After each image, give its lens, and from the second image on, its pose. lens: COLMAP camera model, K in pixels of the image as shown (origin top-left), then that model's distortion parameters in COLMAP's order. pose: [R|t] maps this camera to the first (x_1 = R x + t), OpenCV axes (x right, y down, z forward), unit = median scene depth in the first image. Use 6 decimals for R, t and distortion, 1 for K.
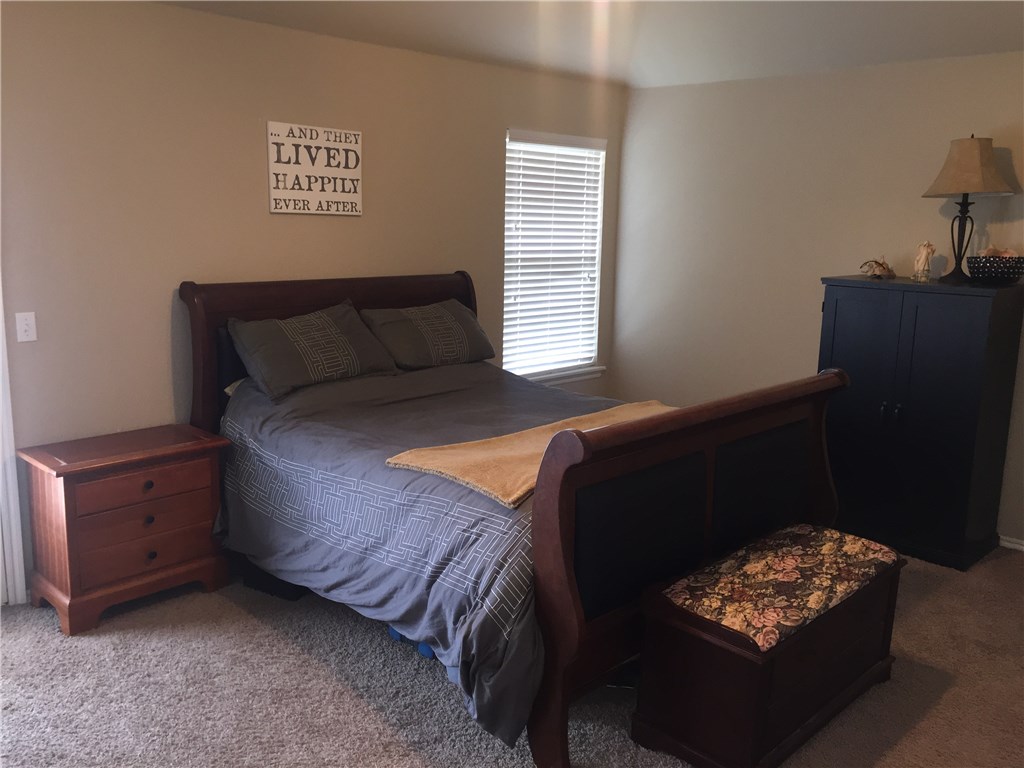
lens RADIAL K [[882.4, 0, 511.8], [0, 882.4, 384.0], [0, 0, 1]] dist [0.087455, -0.115339]
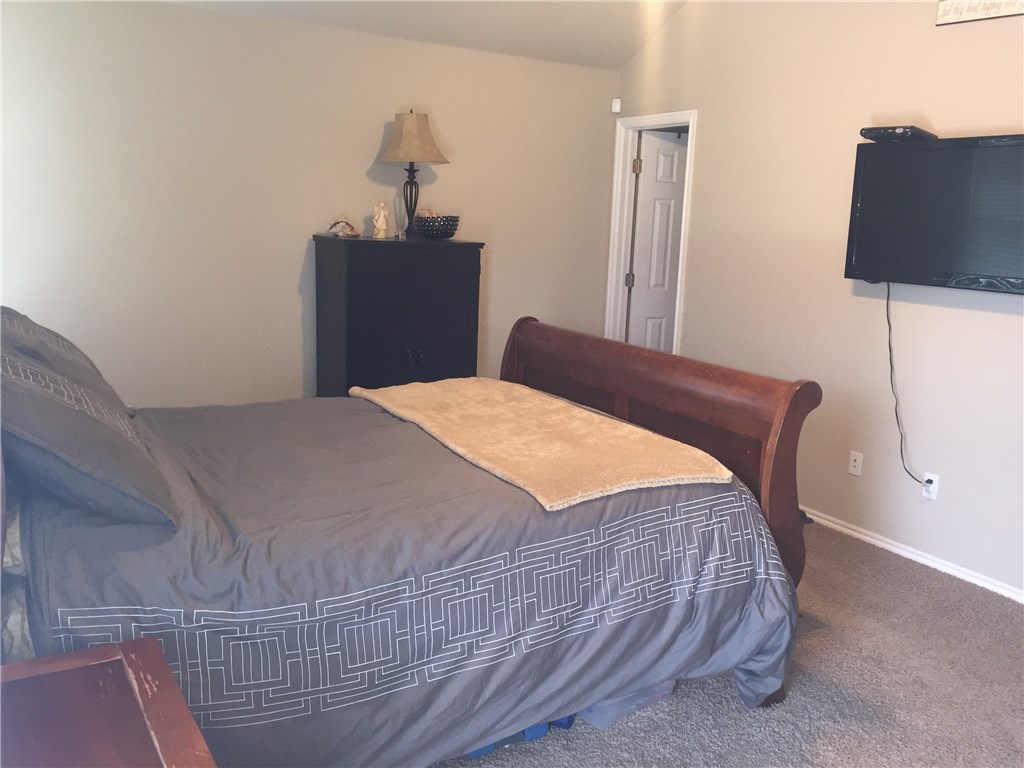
lens RADIAL K [[882.4, 0, 512.4], [0, 882.4, 385.0], [0, 0, 1]] dist [0.087455, -0.115339]
pose [[0.247820, -0.196128, 0.948746, -0.865624], [0.149116, 0.975346, 0.162677, -0.141406], [-0.957262, 0.101158, 0.270956, 0.855449]]
